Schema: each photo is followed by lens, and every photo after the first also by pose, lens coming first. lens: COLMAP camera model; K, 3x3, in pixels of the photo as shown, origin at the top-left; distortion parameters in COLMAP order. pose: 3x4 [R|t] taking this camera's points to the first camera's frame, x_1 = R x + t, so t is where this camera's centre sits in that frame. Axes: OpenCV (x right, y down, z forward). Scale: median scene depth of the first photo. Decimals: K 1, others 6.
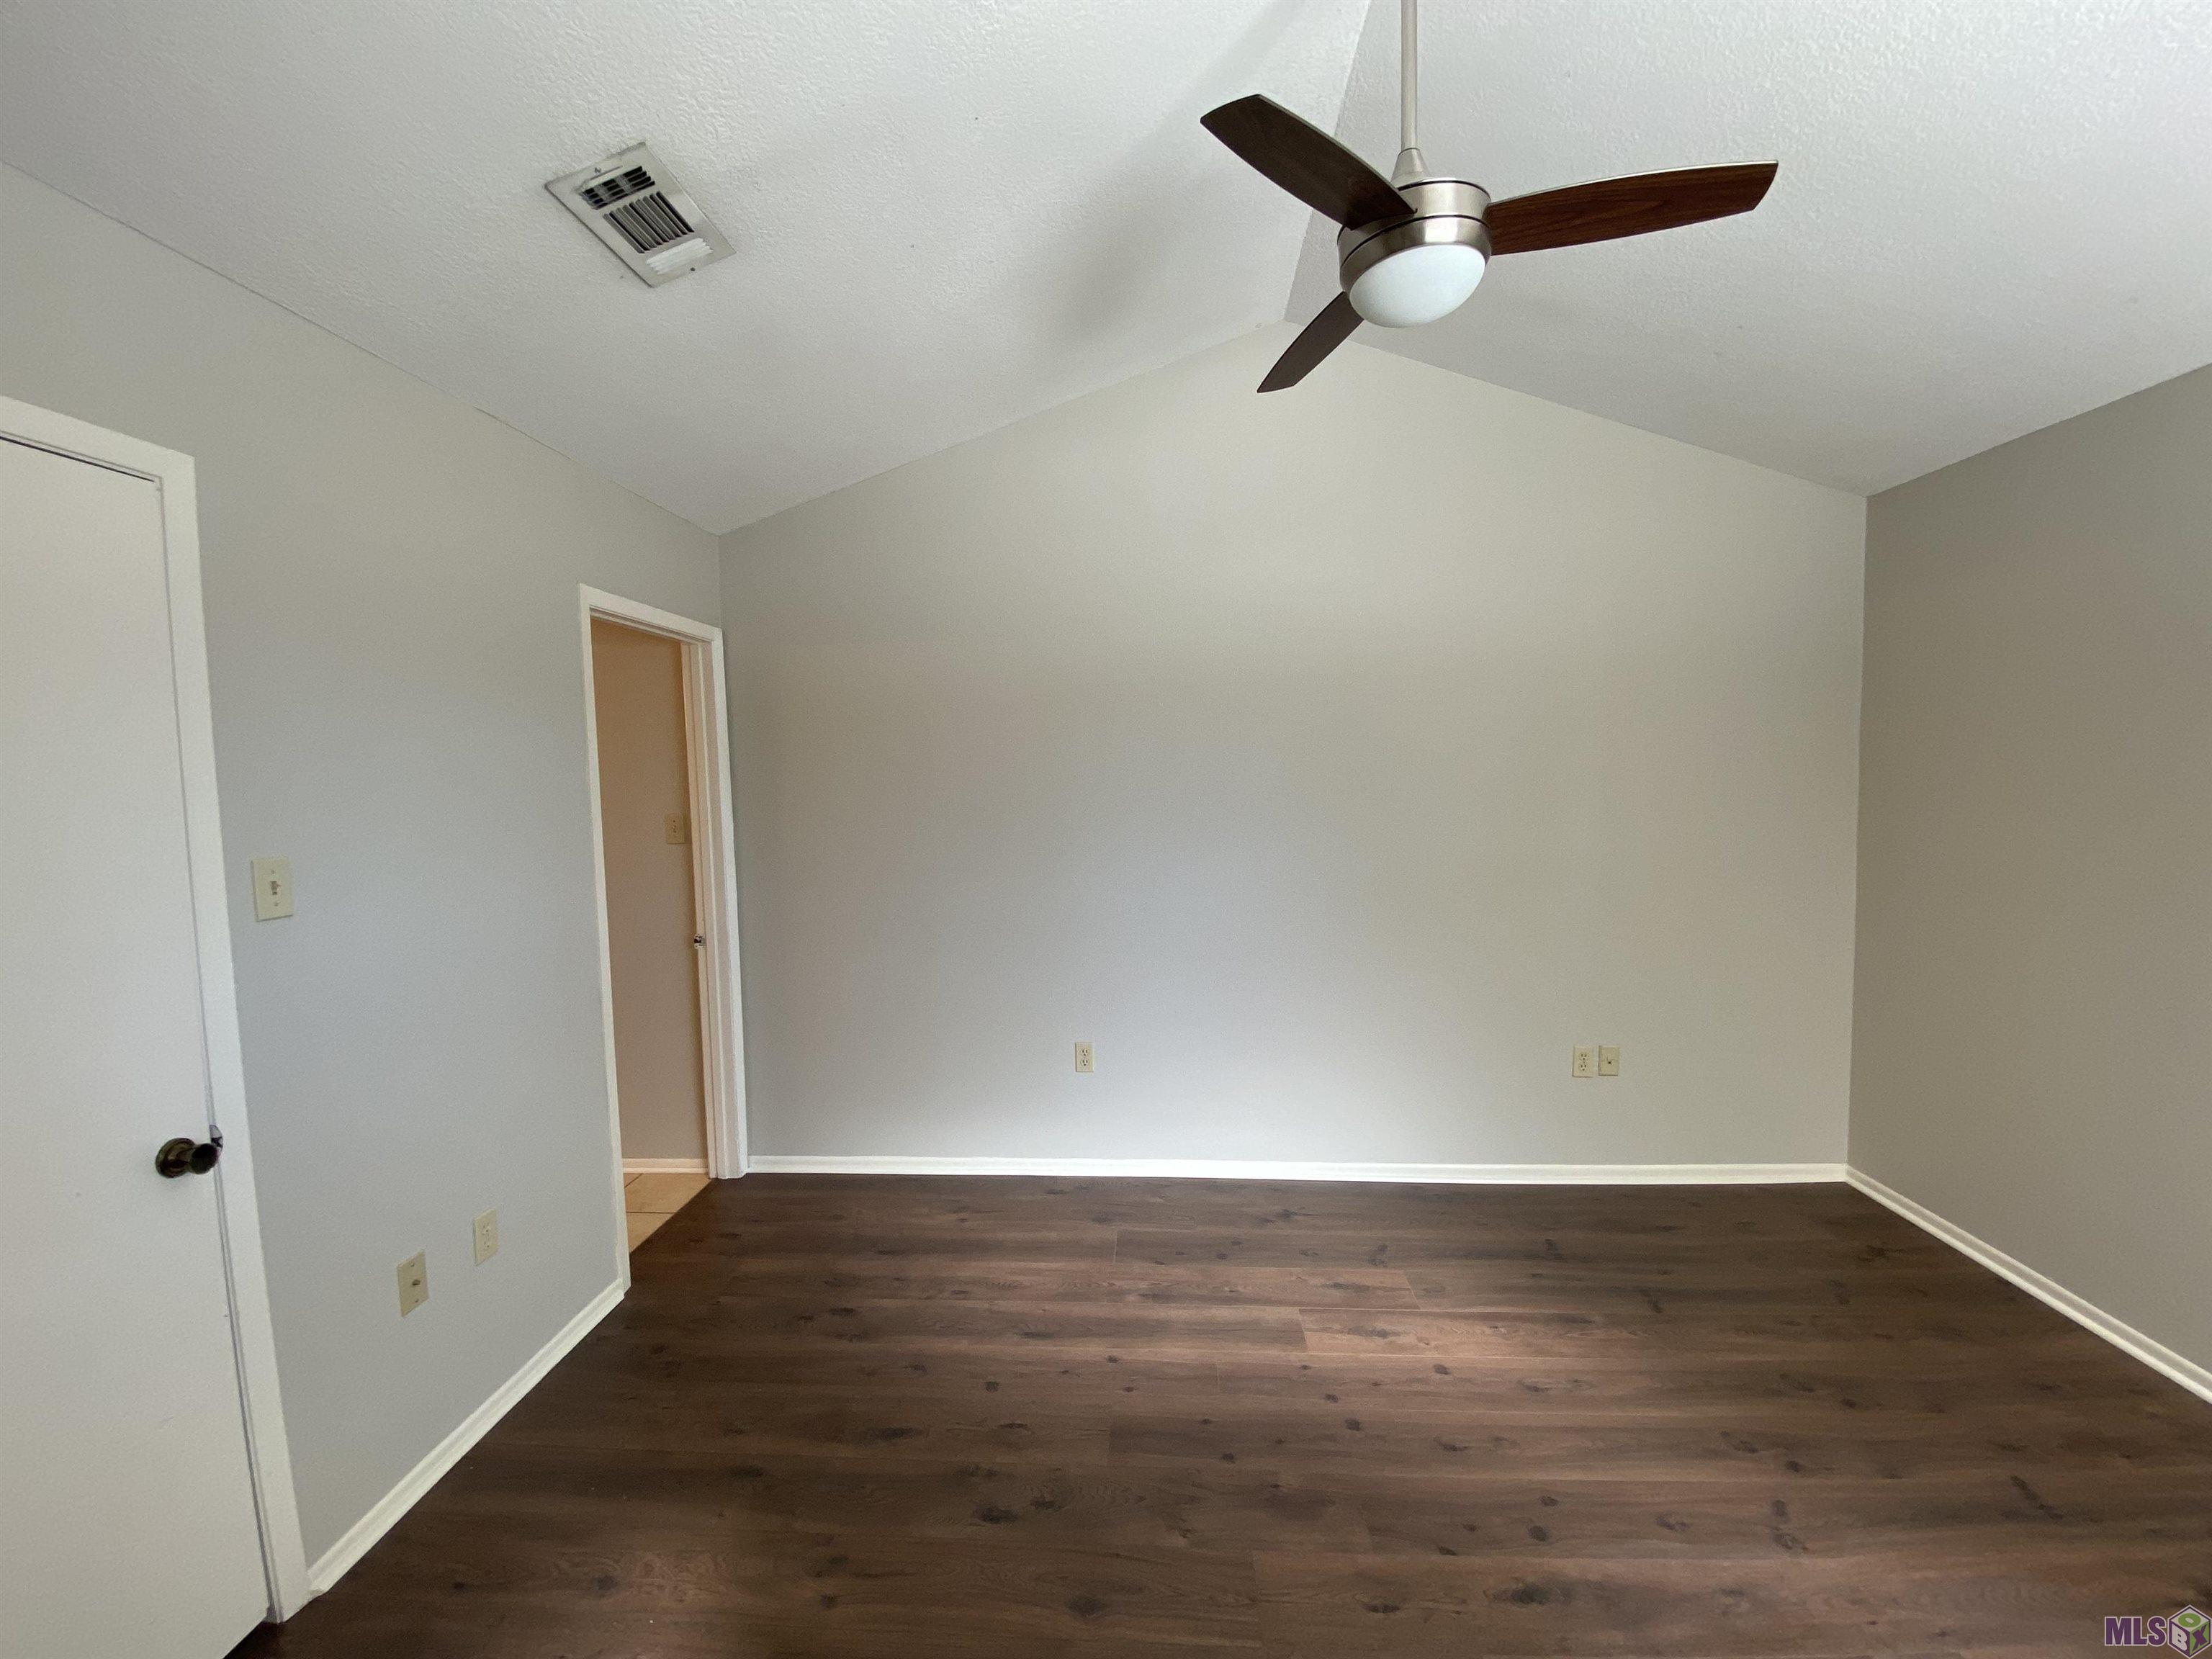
lens RADIAL K [[893.8, 0, 1104.1], [0, 893.8, 832.2], [0, 0, 1]] dist [0.007551, -0.014473]
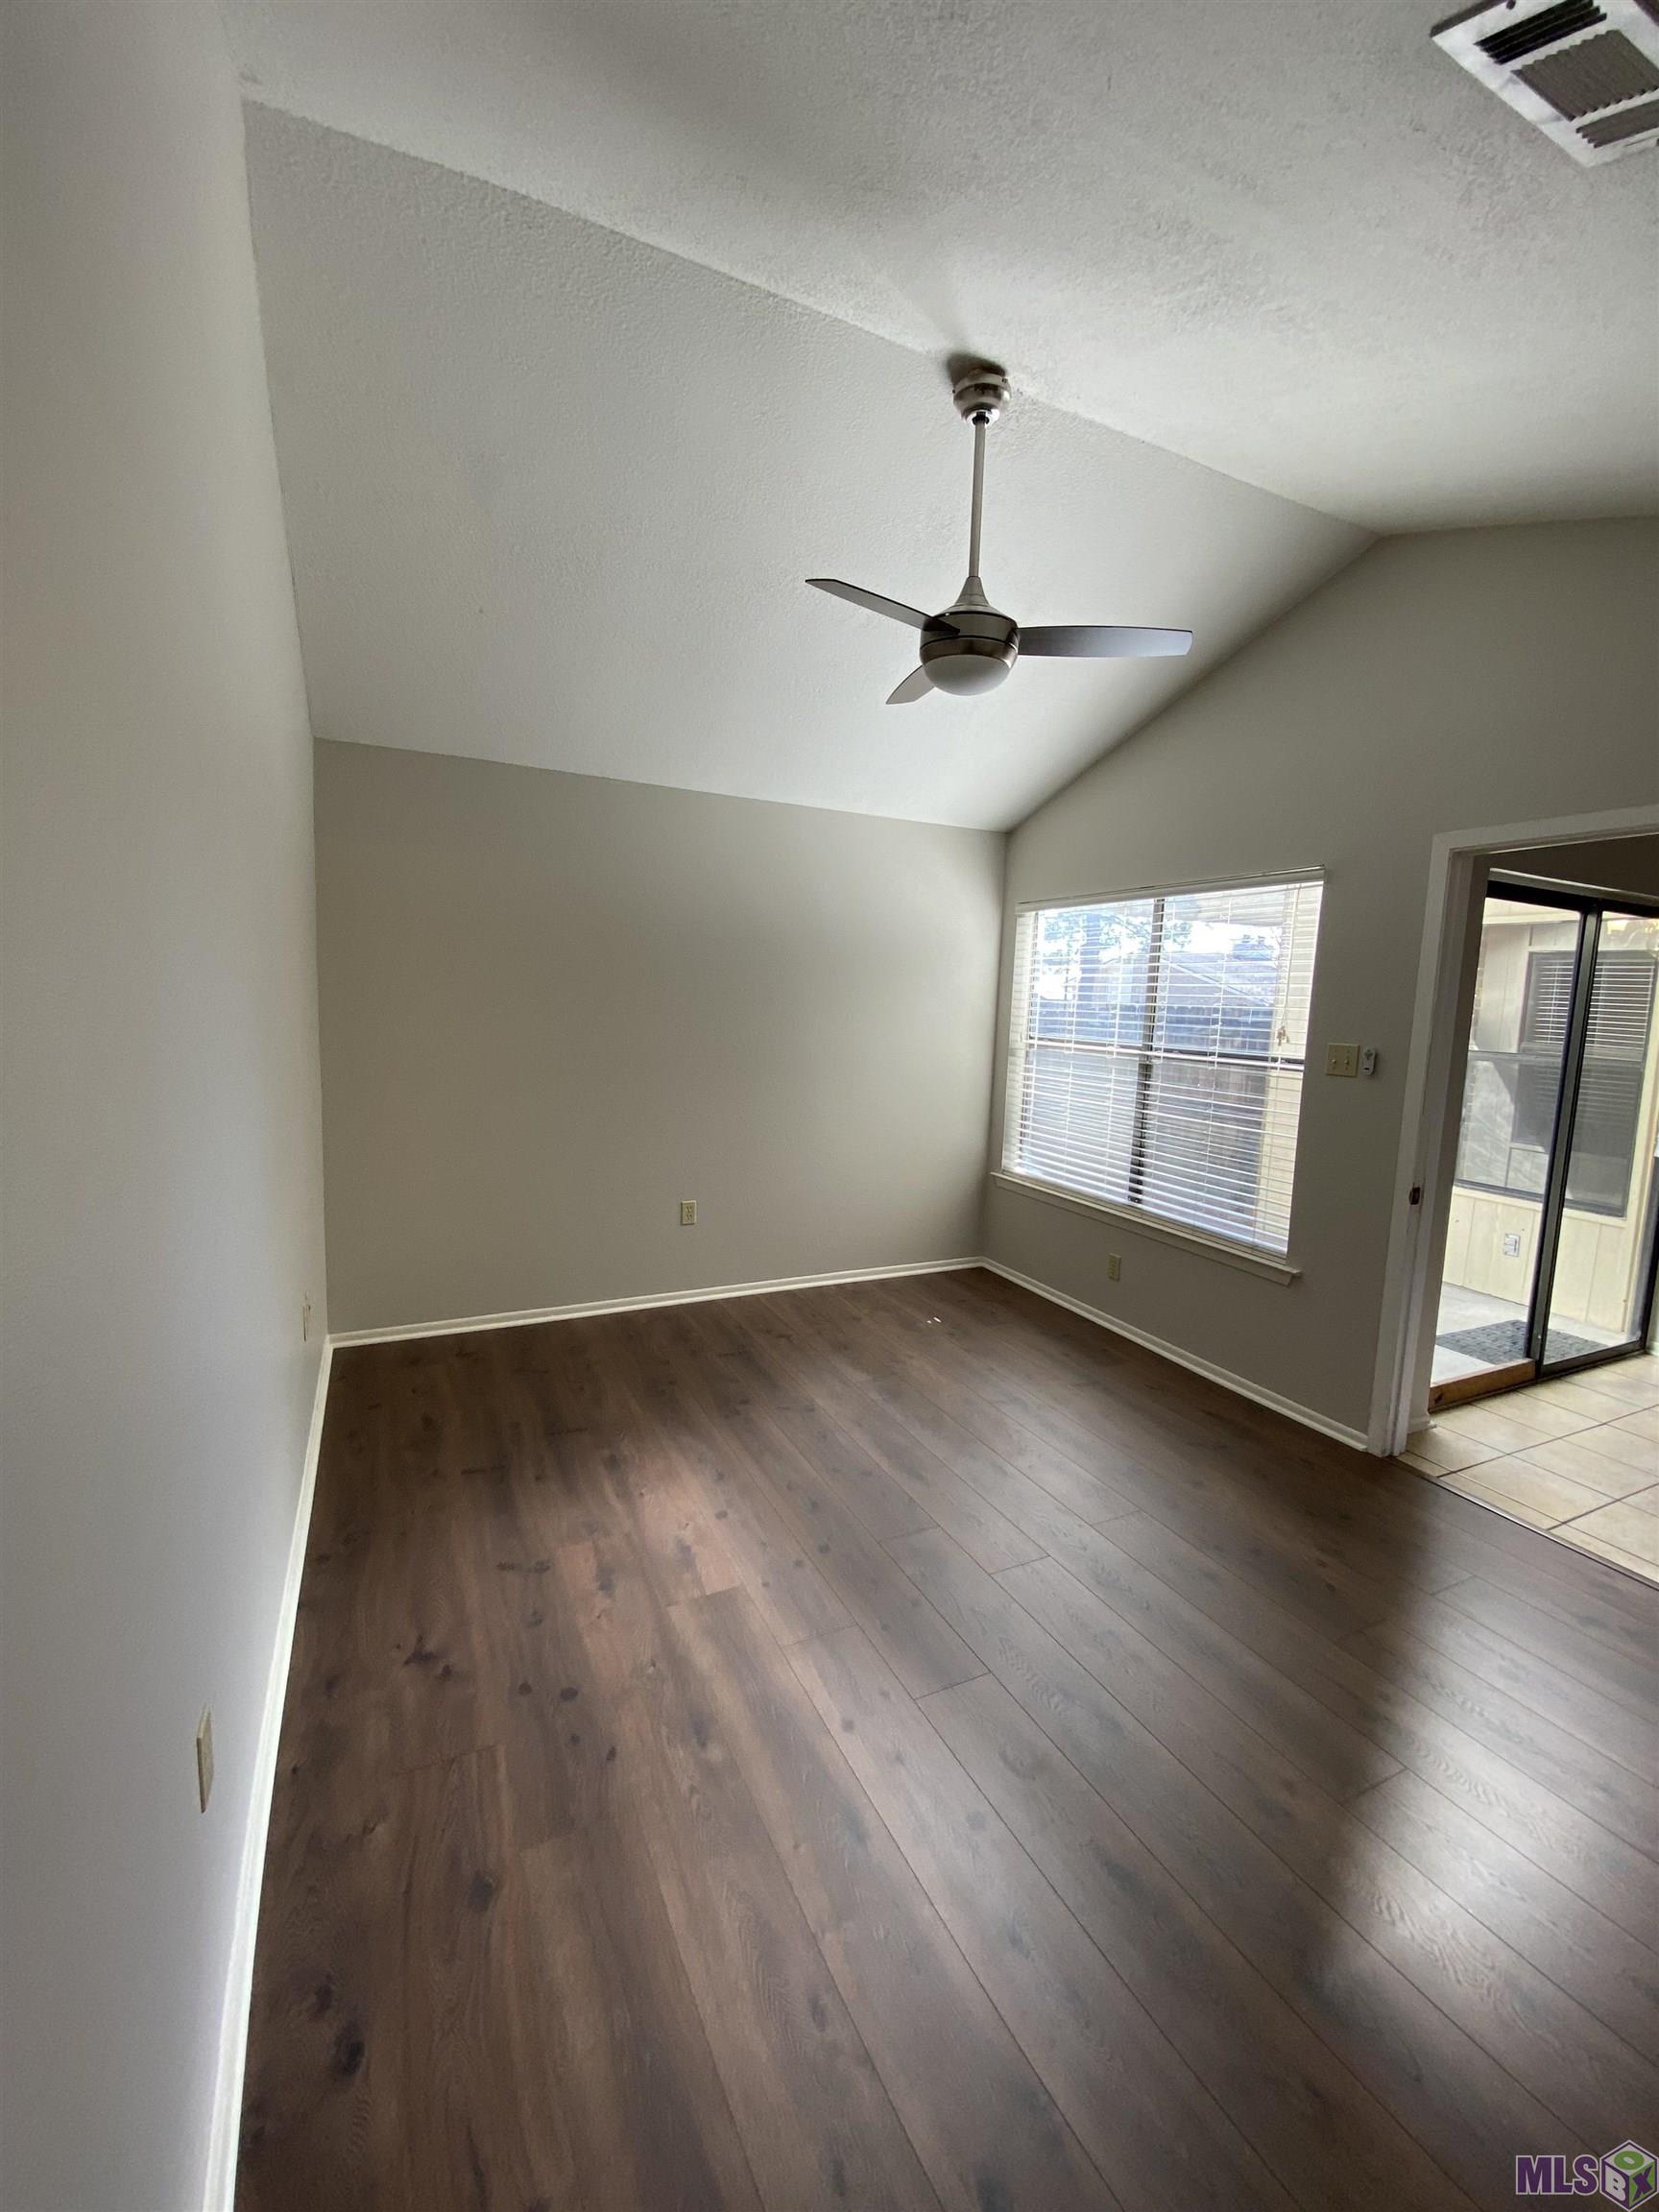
lens RADIAL K [[893.8, 0, 823.7], [0, 893.8, 1104.4], [0, 0, 1]] dist [0.007551, -0.014473]
pose [[-0.484600, -0.098914, 0.869126, -0.563828], [0.030674, 0.991053, 0.129894, -0.063252], [-0.874198, 0.089606, -0.477230, 1.221790]]
